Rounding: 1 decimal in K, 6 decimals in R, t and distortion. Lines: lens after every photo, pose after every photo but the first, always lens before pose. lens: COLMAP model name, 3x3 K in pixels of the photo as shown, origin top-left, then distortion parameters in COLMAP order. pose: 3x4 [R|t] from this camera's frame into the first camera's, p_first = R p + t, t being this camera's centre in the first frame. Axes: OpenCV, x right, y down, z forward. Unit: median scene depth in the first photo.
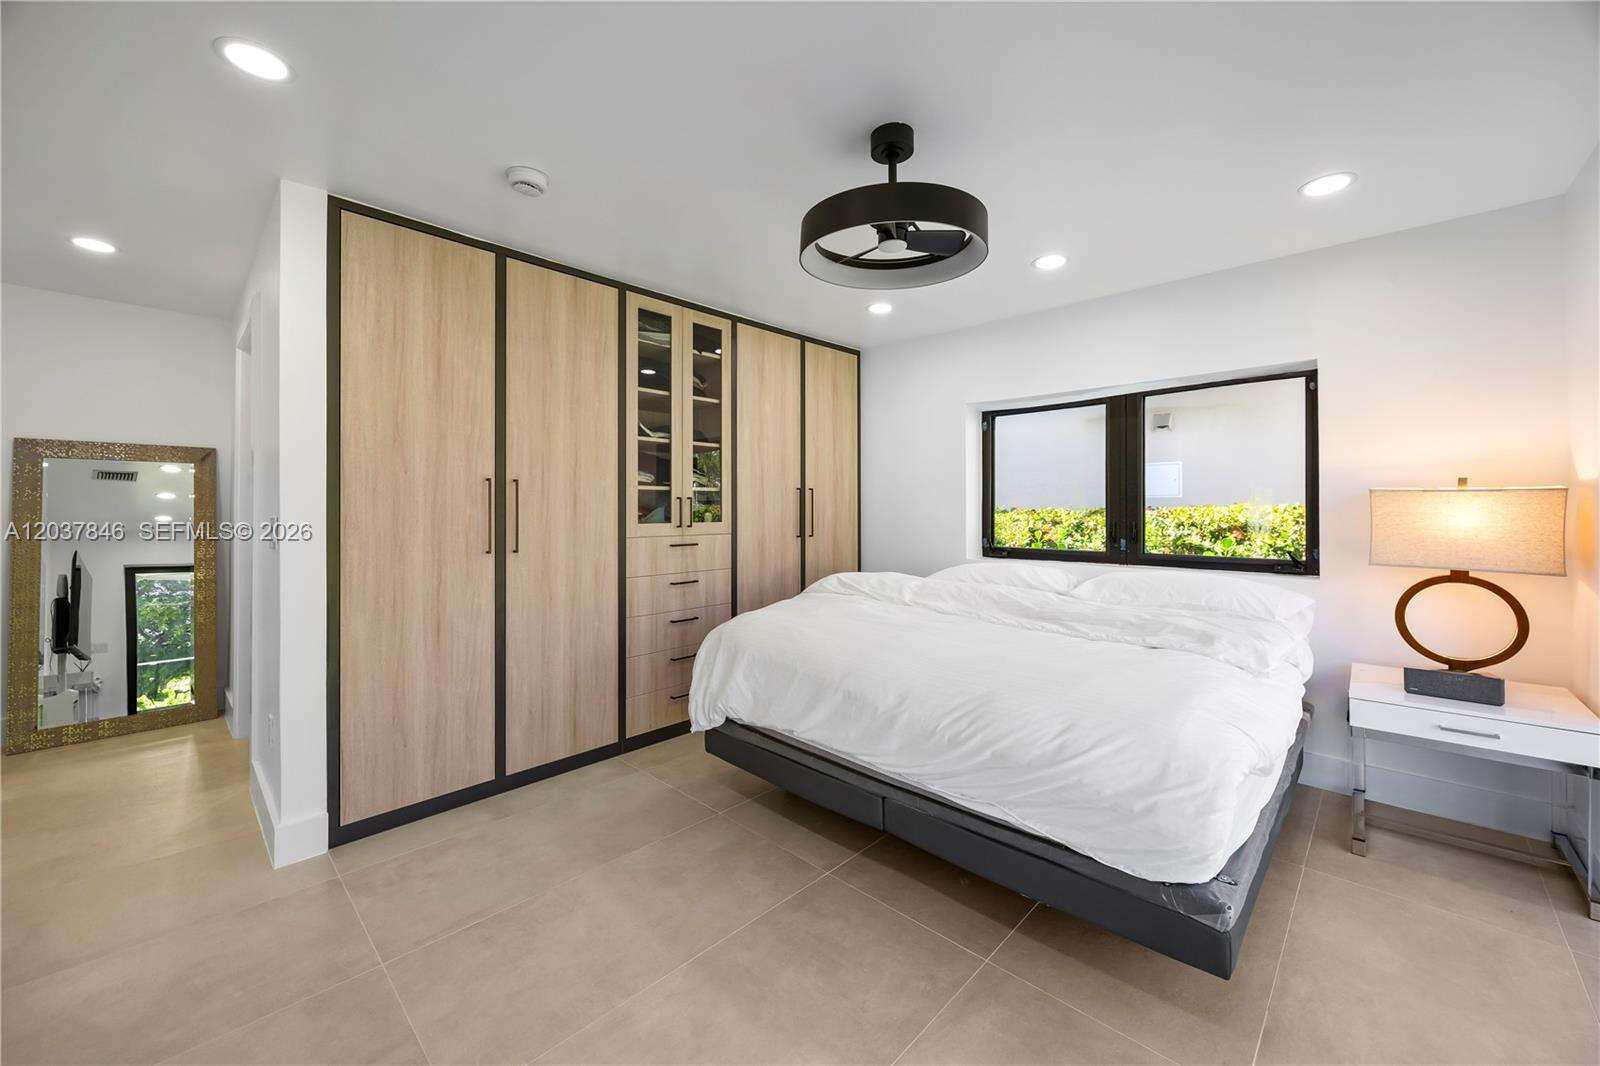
lens RADIAL K [[629.1, 0, 799.2], [0, 629.1, 515.8], [0, 0, 1]] dist [-0.001818, 0.000640]
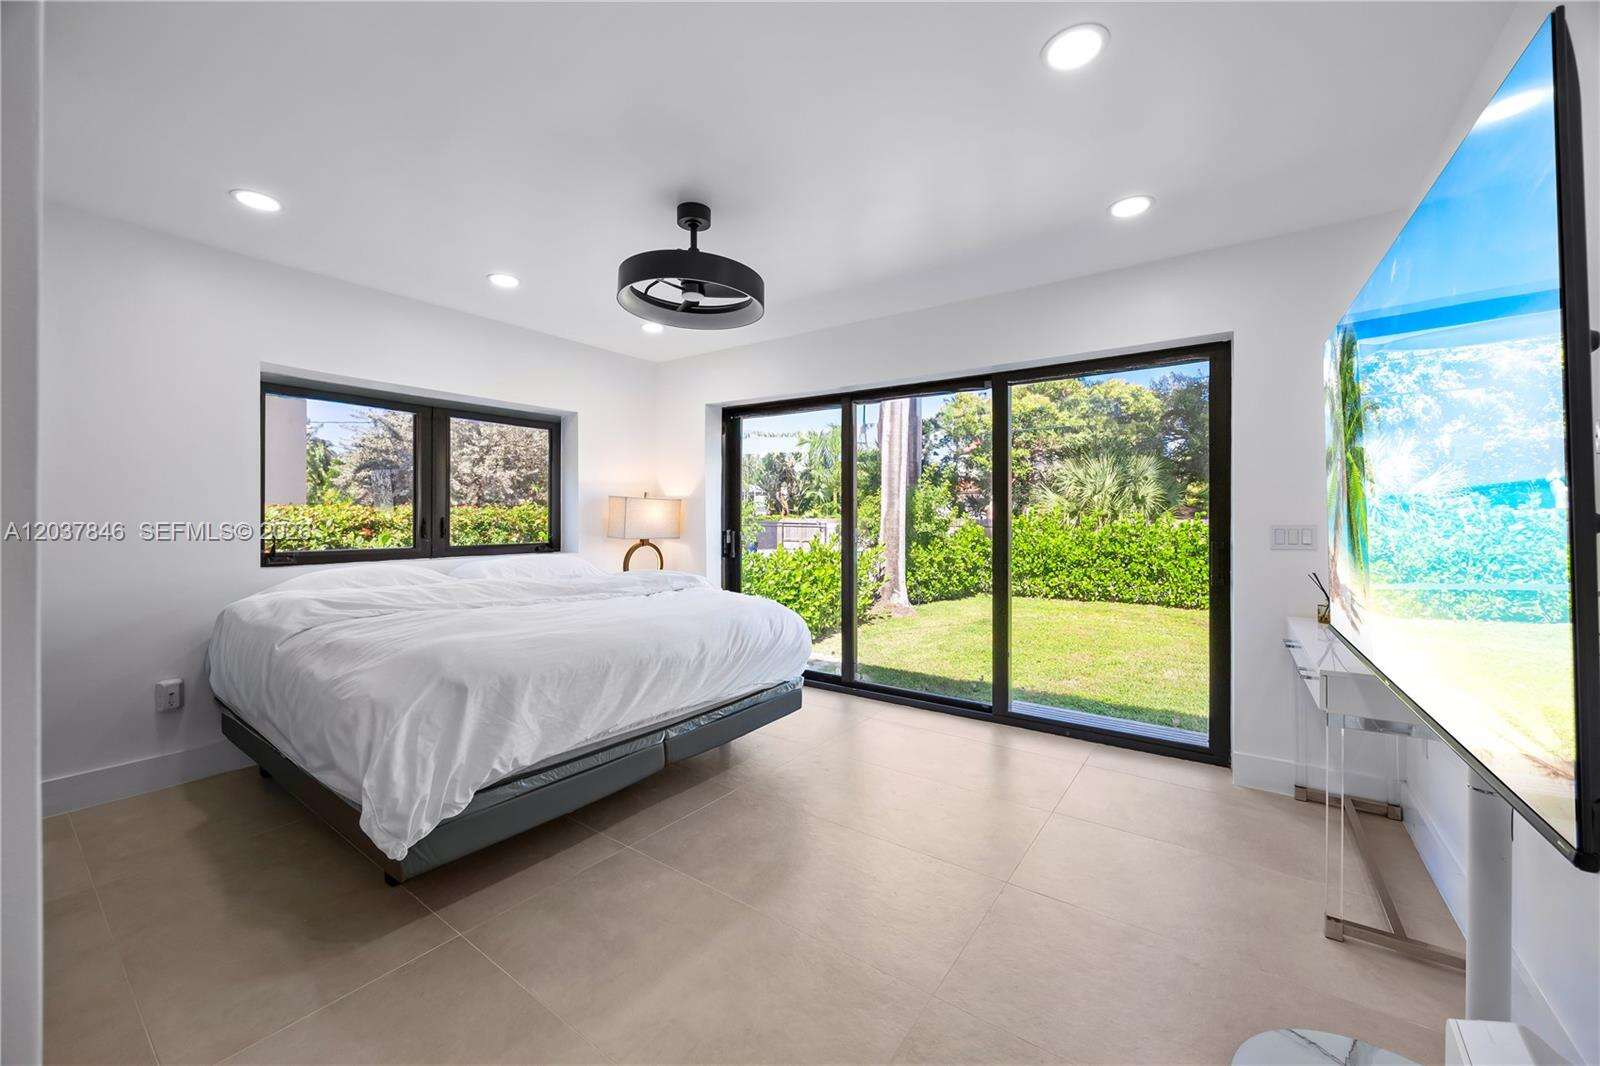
lens RADIAL K [[629.1, 0, 797.2], [0, 629.1, 521.3], [0, 0, 1]] dist [-0.001818, 0.000640]
pose [[-0.154376, -0.009046, 0.987971, -0.975569], [0.010491, 0.999887, 0.010795, 0.014613], [-0.987956, 0.012031, -0.154264, 0.828594]]
